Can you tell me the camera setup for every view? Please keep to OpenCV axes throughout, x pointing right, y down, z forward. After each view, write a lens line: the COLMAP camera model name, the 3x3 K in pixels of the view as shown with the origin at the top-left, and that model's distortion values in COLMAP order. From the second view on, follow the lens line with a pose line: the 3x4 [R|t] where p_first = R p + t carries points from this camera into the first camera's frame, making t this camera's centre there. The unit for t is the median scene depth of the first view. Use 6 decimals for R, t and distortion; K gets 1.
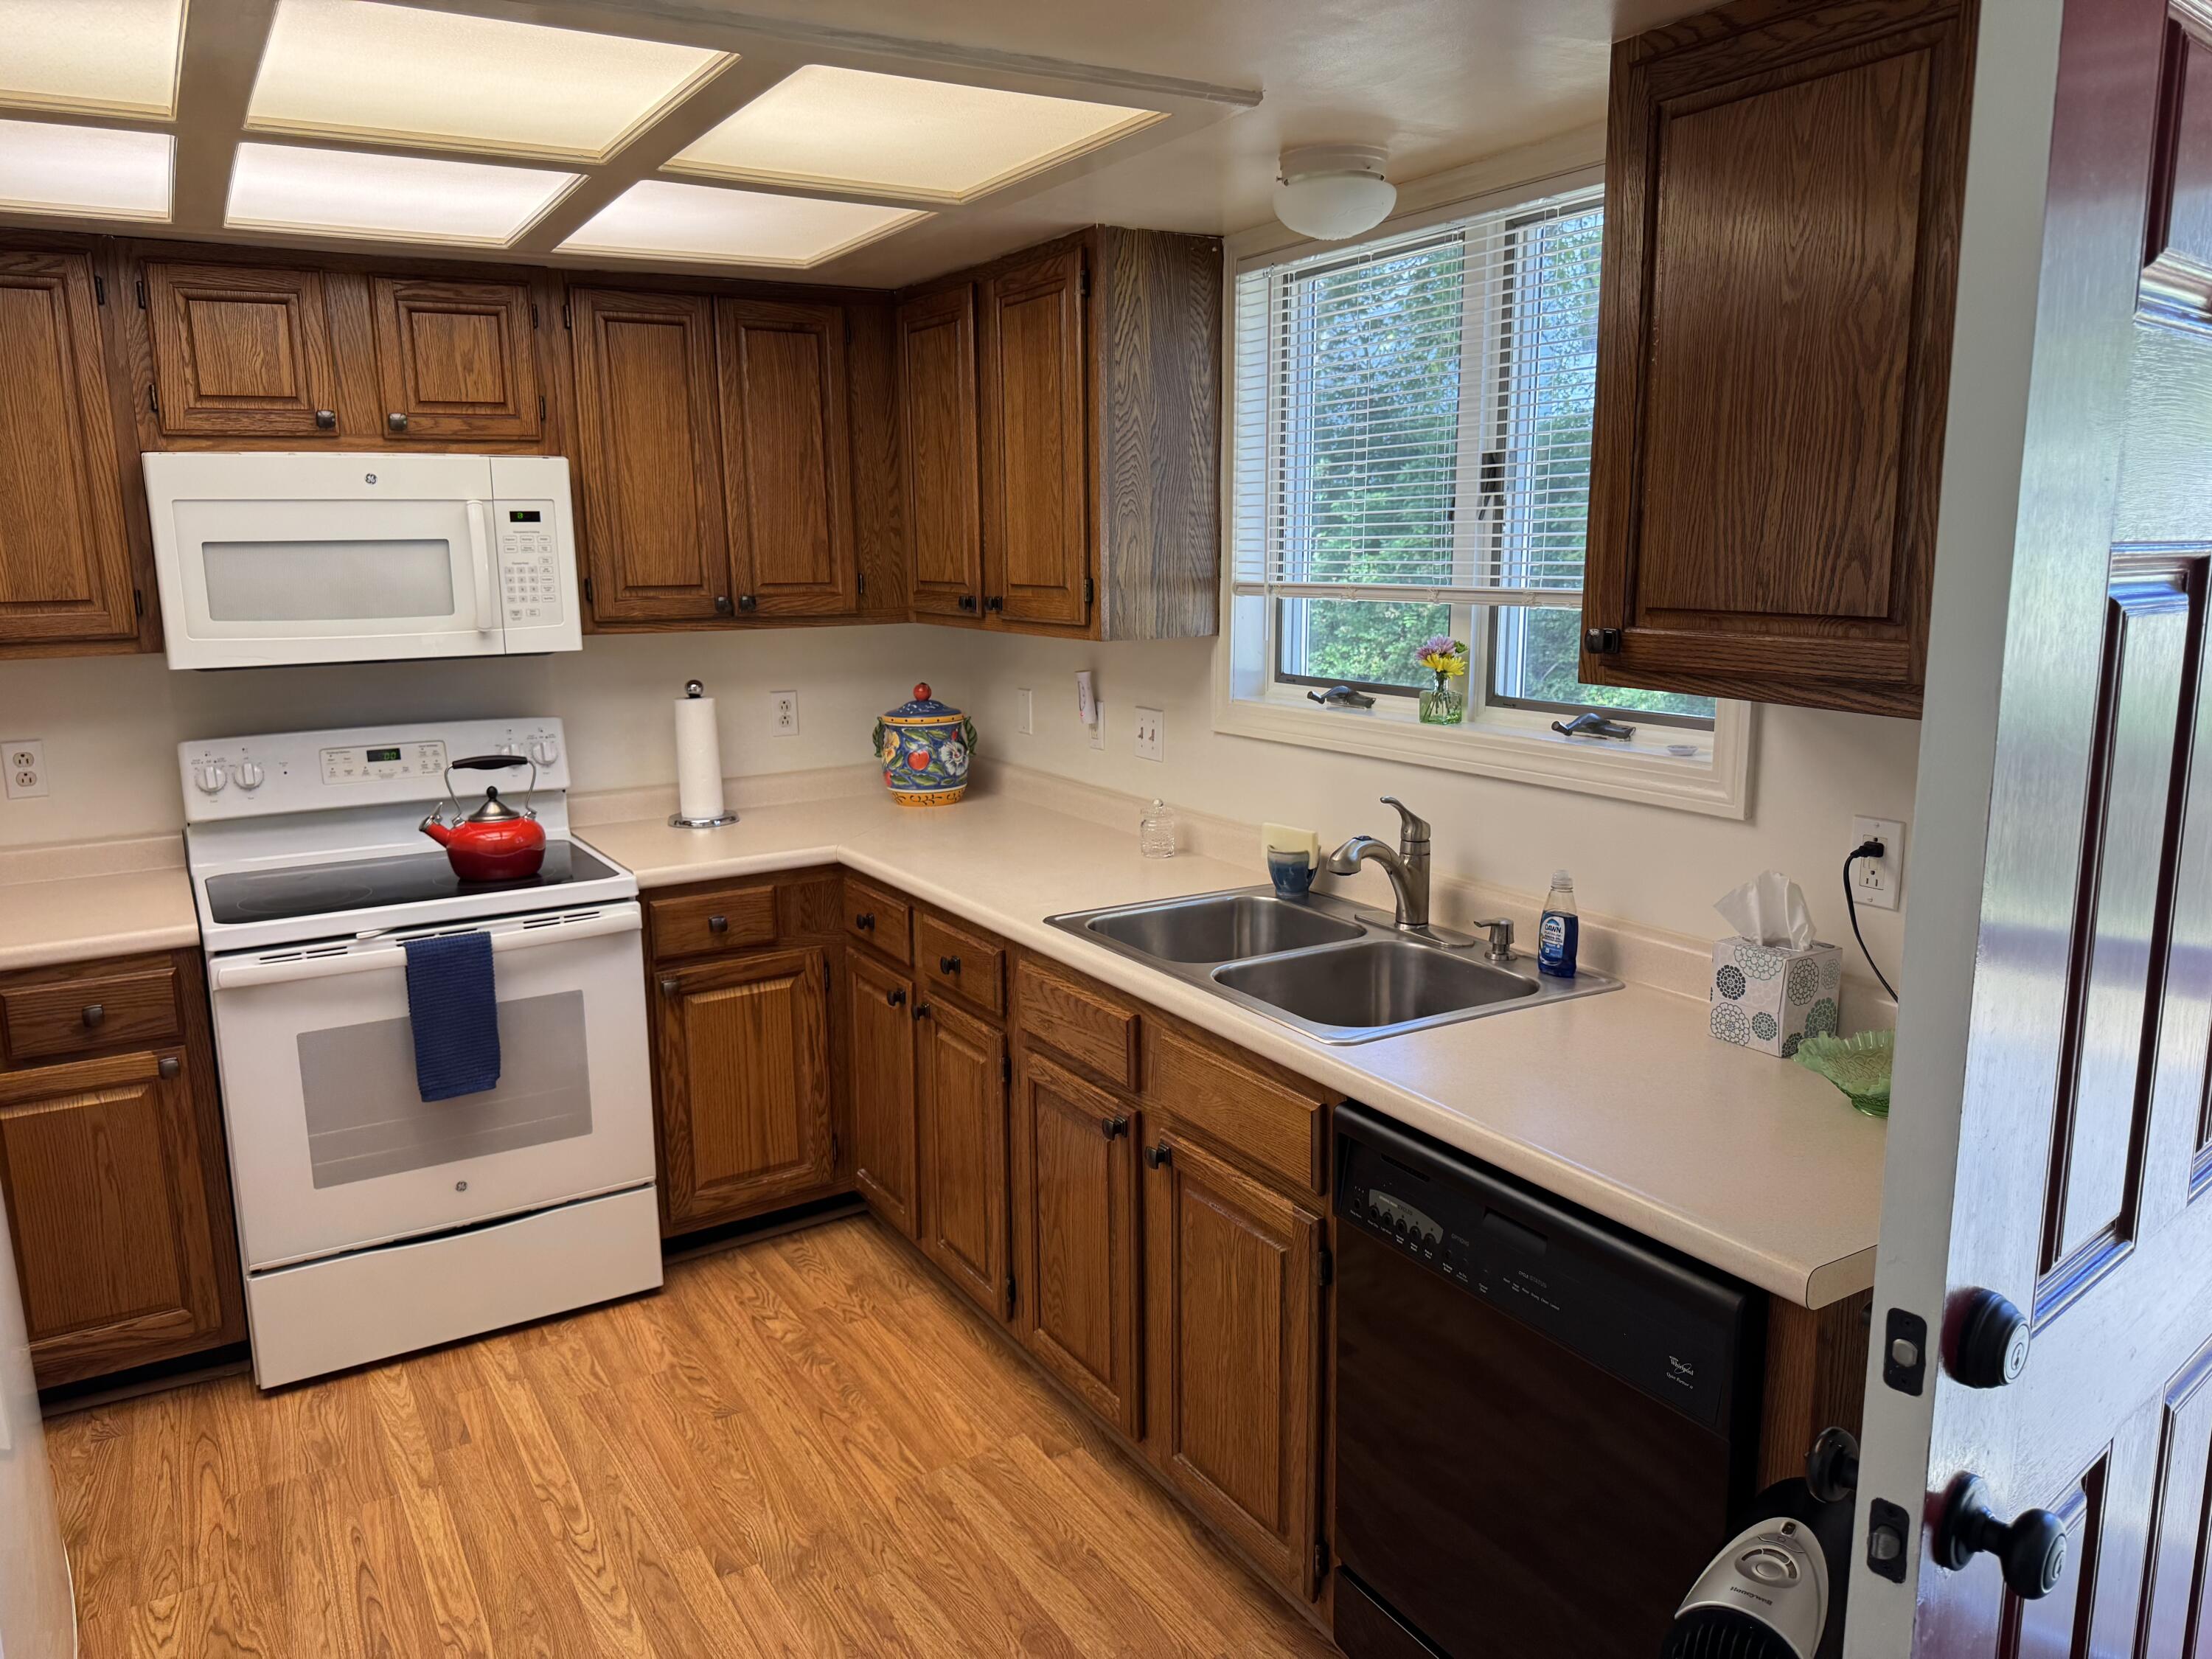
lens RADIAL K [[1553.0, 0, 1106.0], [0, 1553.0, 829.5], [0, 0, 1]] dist [0.000589, -0.066802]
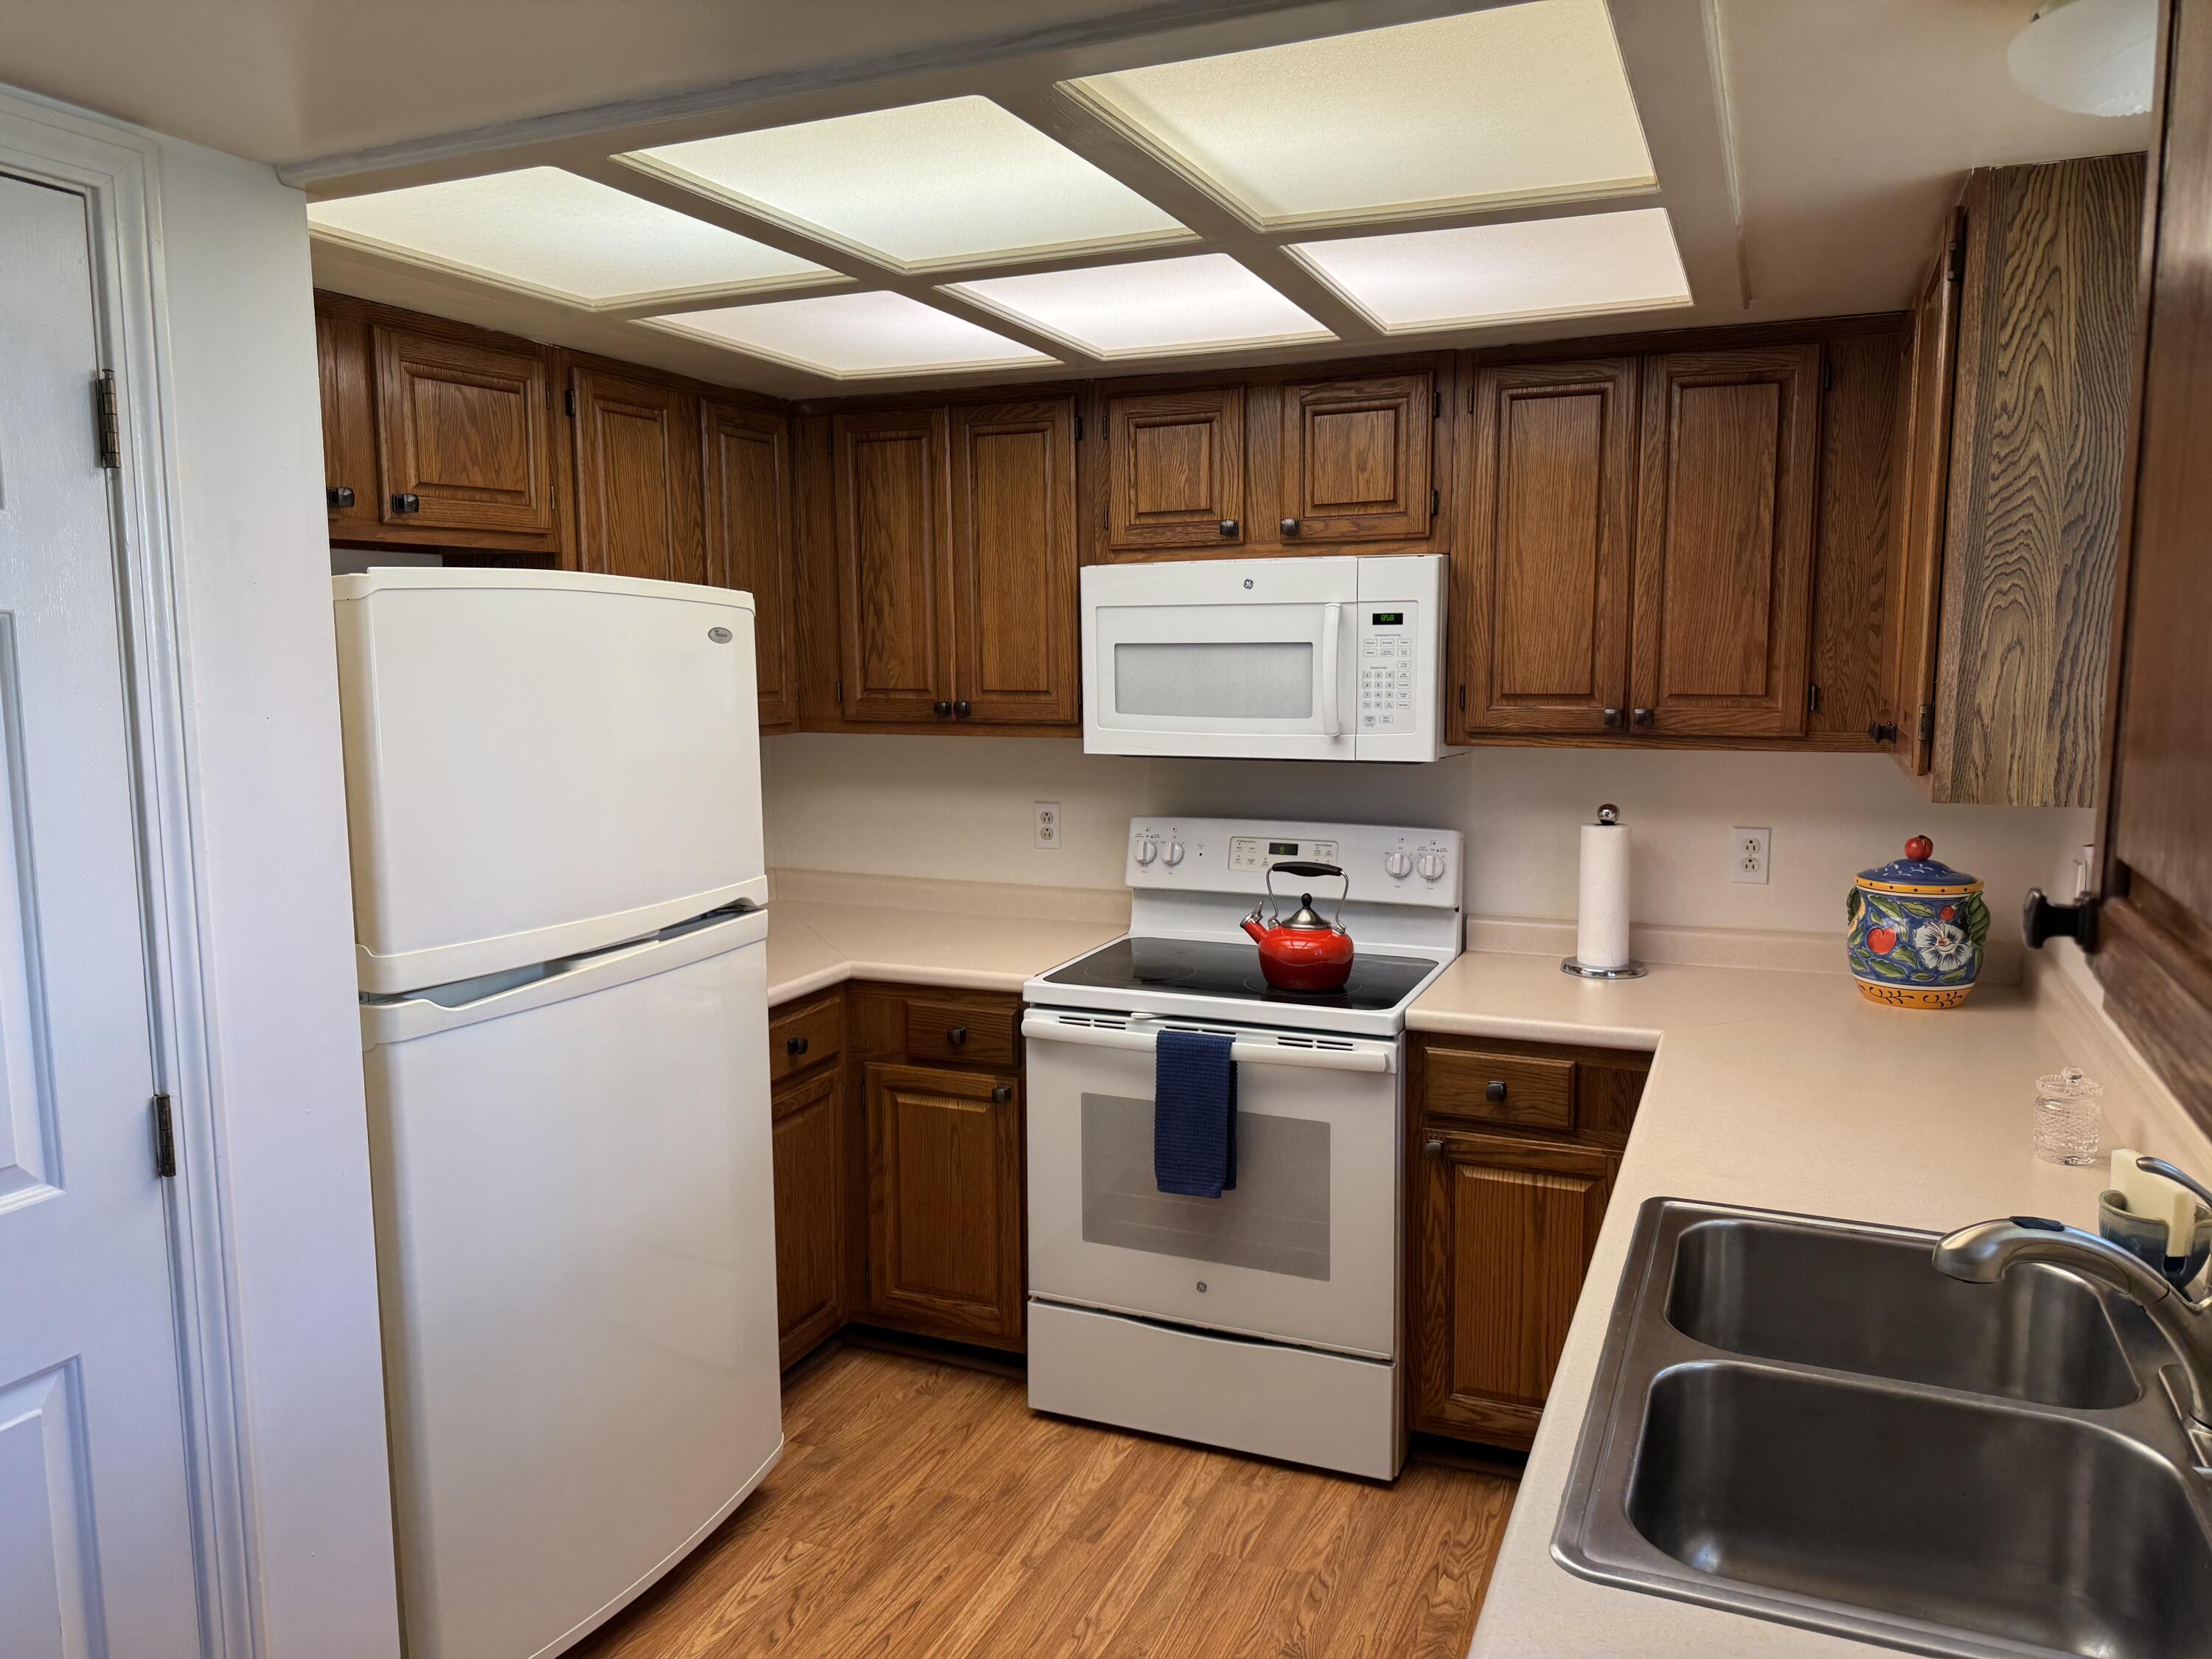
lens RADIAL K [[1507.6, 0, 1106.0], [0, 1507.6, 829.5], [0, 0, 1]] dist [0.119042, -0.275609]
pose [[0.566042, 0.103371, -0.817869, 0.306741], [-0.148496, 0.988664, 0.022185, -0.070071], [0.810891, 0.108893, 0.574976, 0.344565]]
